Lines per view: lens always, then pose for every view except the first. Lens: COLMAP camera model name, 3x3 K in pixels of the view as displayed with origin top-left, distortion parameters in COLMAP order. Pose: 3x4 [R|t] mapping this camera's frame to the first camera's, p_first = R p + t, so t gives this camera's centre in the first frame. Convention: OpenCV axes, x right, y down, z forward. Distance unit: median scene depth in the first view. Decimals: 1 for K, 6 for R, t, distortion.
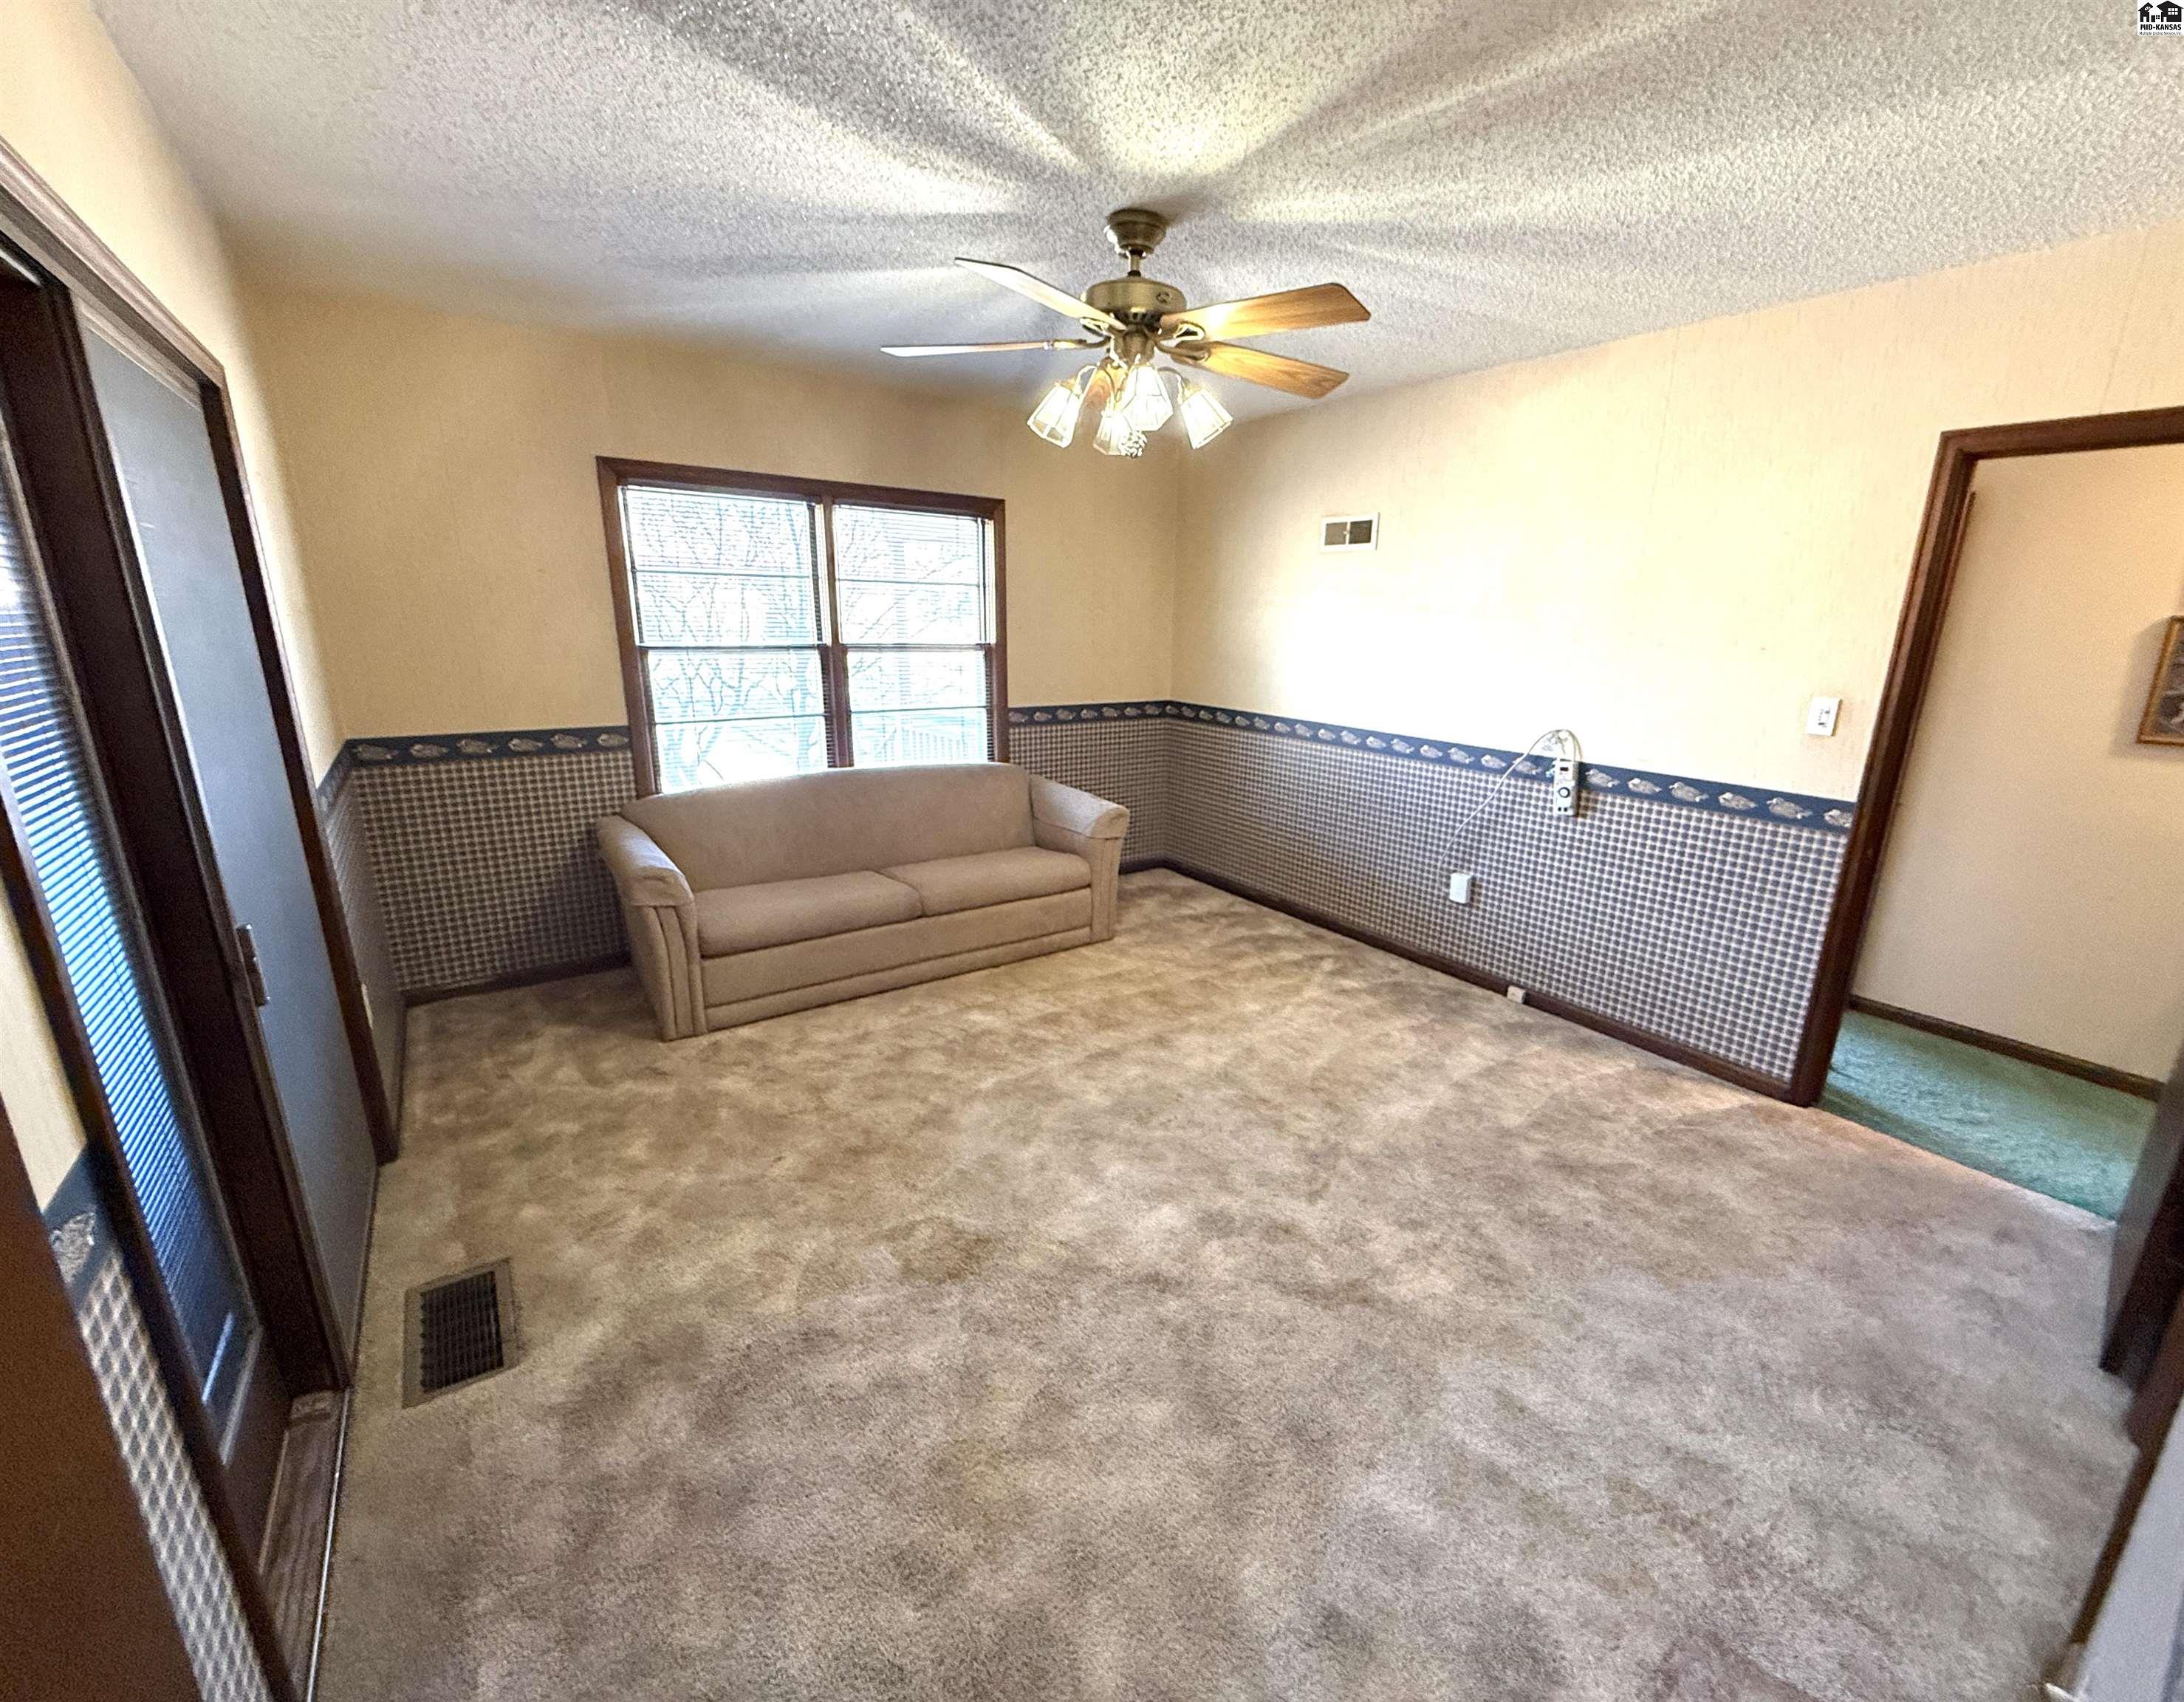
lens RADIAL K [[901.6, 0, 1106.8], [0, 901.6, 854.7], [0, 0, 1]] dist [-0.001147, -0.000034]
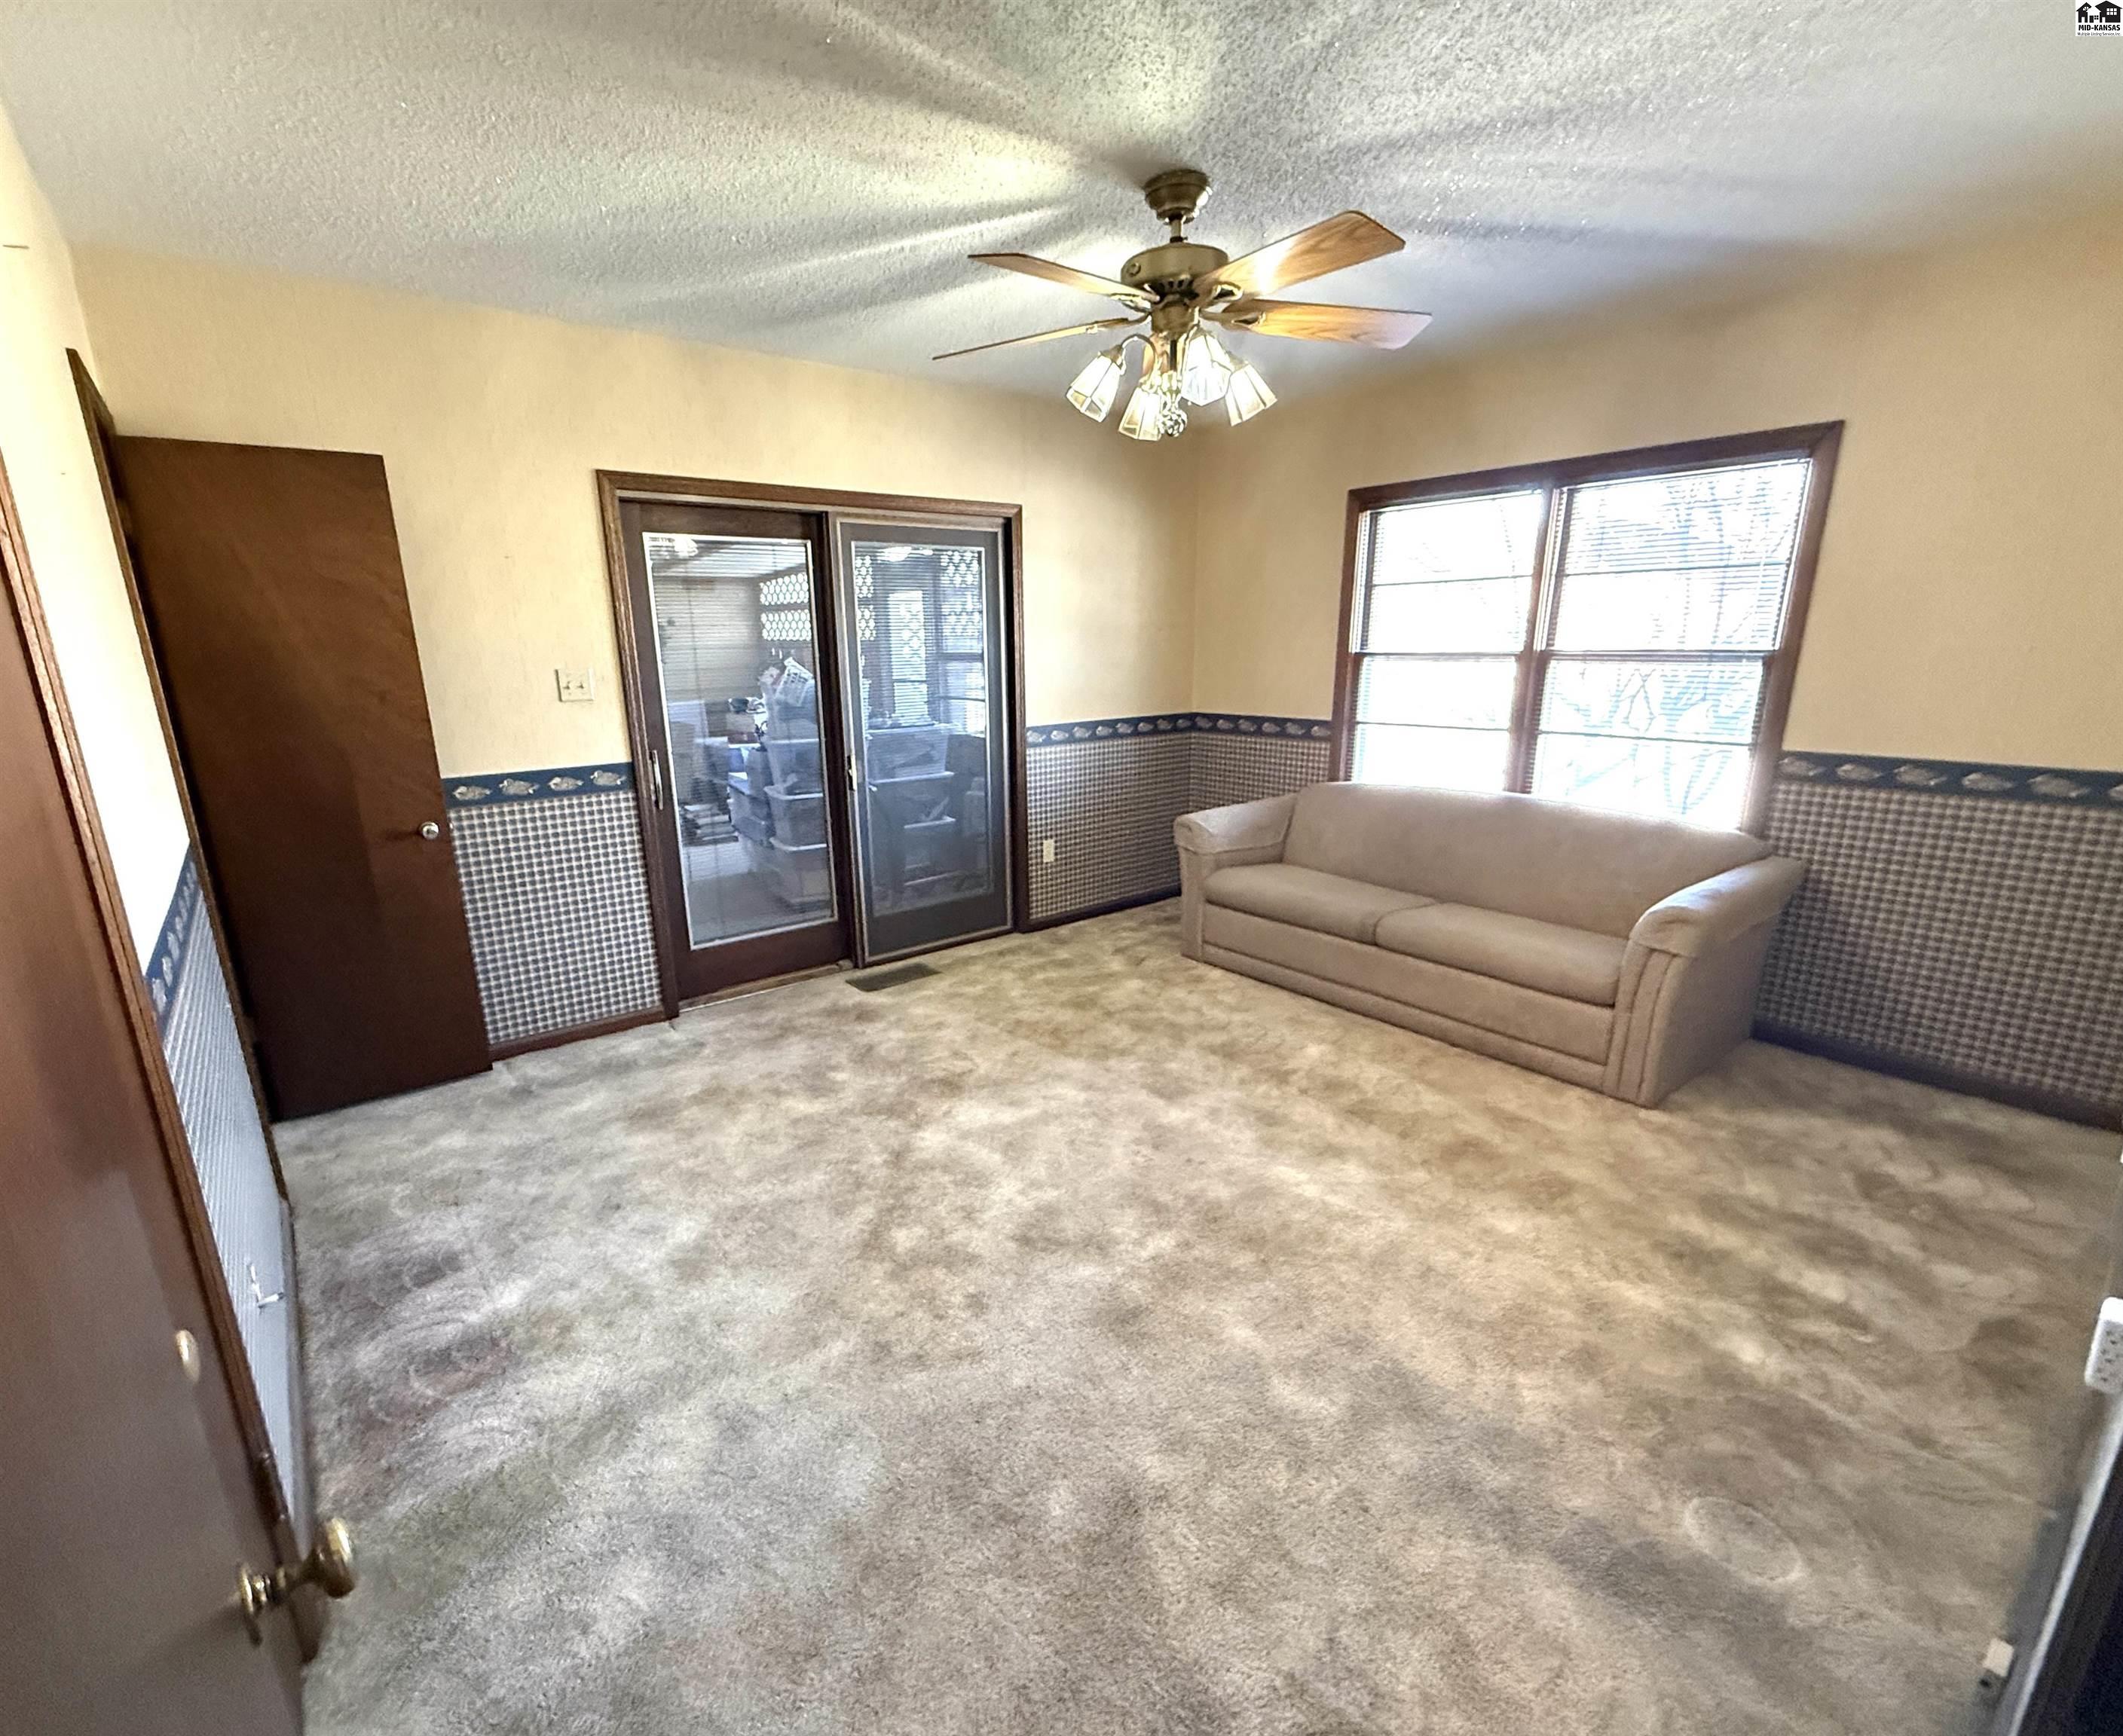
lens RADIAL K [[966.0, 0, 1029.3], [0, 966.0, 902.0], [0, 0, 1]] dist [0.009438, -0.000685]
pose [[0.042585, 0.242413, -0.969238, 0.710081], [-0.246295, 0.942725, 0.224961, -0.105224], [0.968259, 0.229139, 0.099851, 0.540645]]
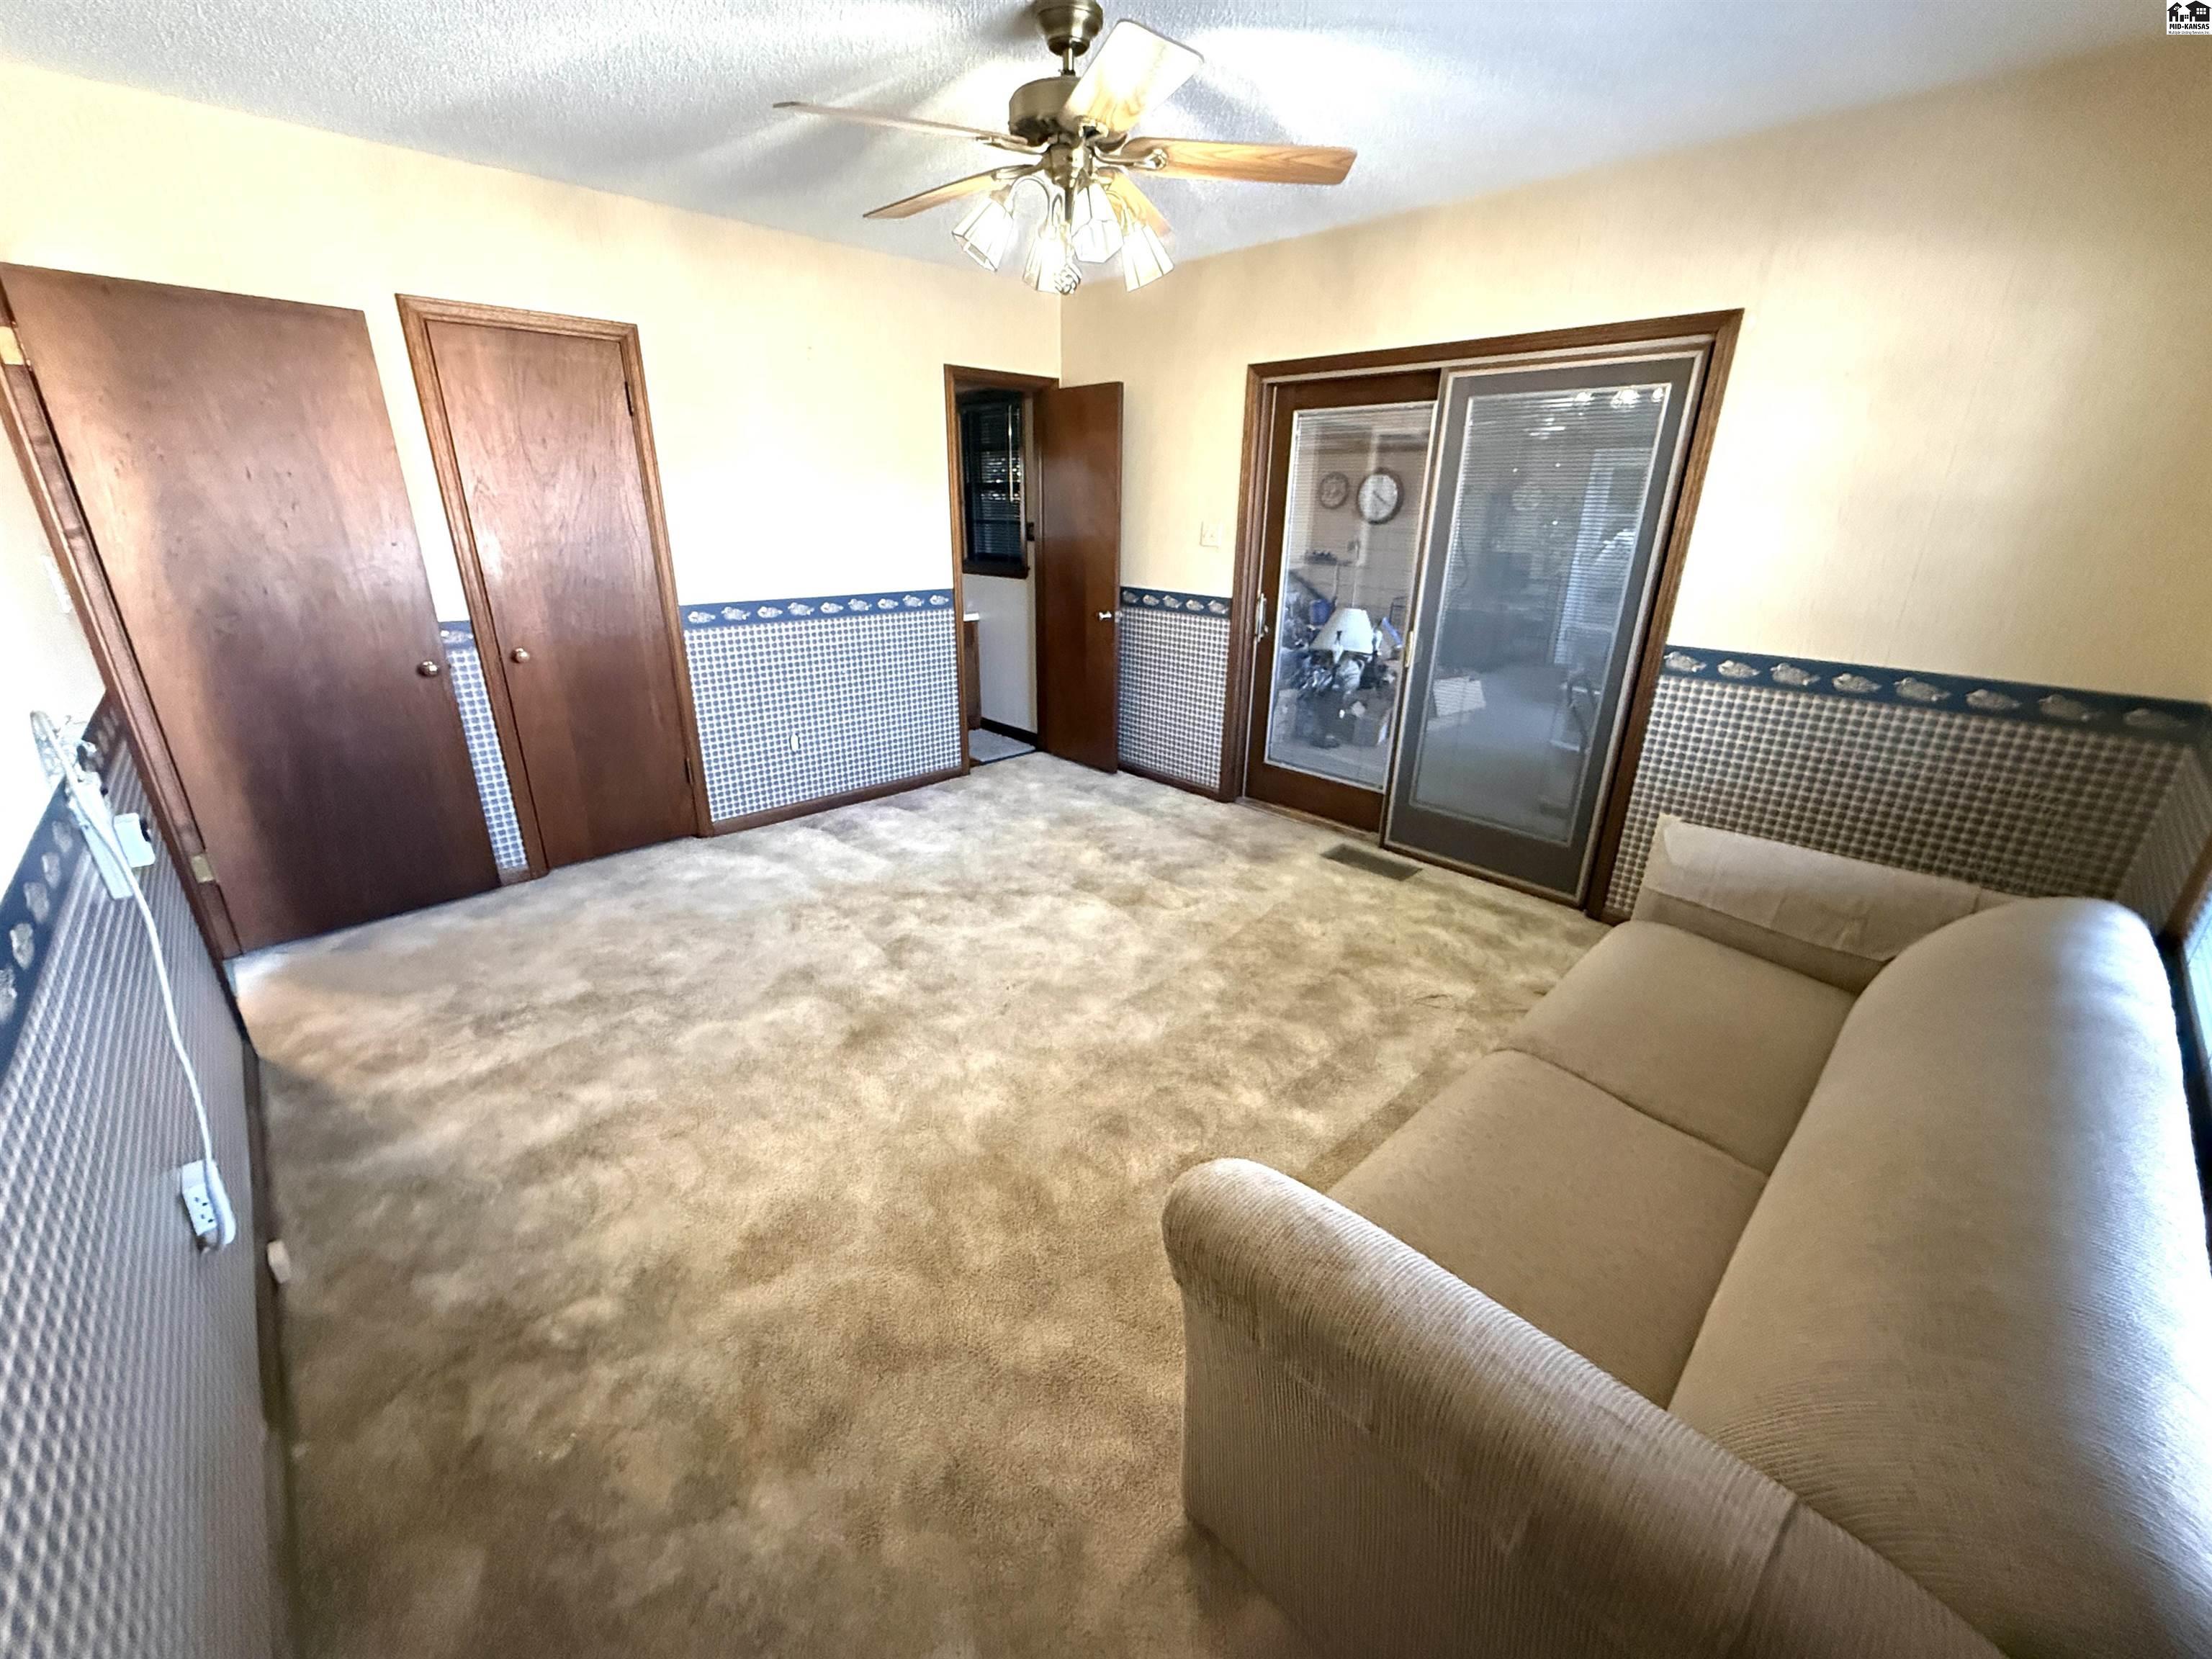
lens RADIAL K [[878.1, 0, 1101.7], [0, 878.1, 835.3], [0, 0, 1]] dist [-0.007970, 0.000573]
pose [[-0.988393, 0.008823, -0.151662, 0.083227], [-0.081375, 0.812269, 0.577578, -0.308815], [0.128286, 0.583216, -0.802123, 1.267690]]
